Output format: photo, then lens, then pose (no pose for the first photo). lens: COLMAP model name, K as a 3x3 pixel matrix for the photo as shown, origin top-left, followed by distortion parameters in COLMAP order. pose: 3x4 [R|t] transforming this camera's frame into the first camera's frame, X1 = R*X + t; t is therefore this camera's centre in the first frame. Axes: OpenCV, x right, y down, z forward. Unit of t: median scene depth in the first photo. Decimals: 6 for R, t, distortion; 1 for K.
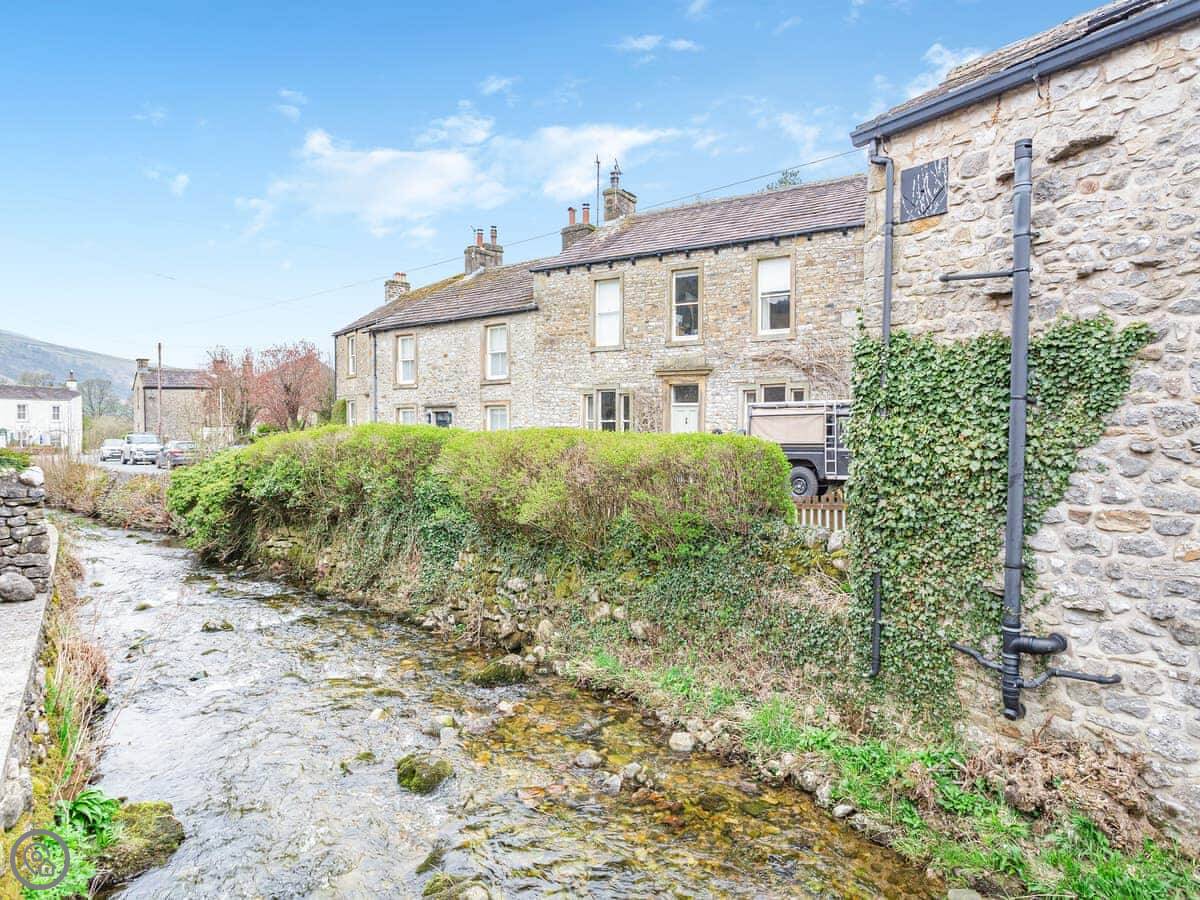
lens RADIAL K [[662.5, 0, 600.0], [0, 662.5, 450.0], [0, 0, 1]] dist [-0.006037, -0.000539]
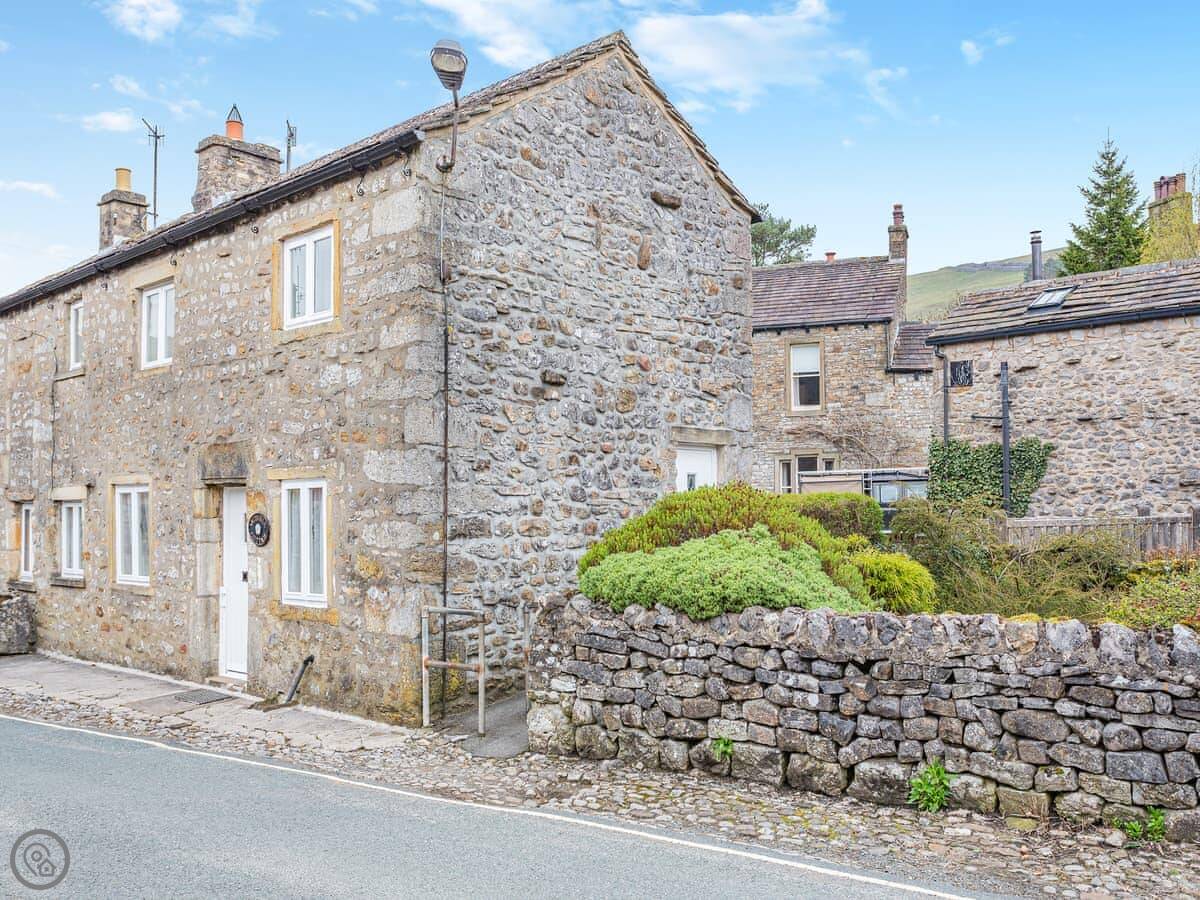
lens RADIAL K [[996.8, 0, 630.3], [0, 996.8, 471.9], [0, 0, 1]] dist [0.010197, 0.004130]
pose [[0.979557, -0.006196, 0.201069, -1.206842], [0.019625, 0.997701, -0.064864, 0.107952], [-0.200205, 0.067484, 0.977427, -1.910378]]
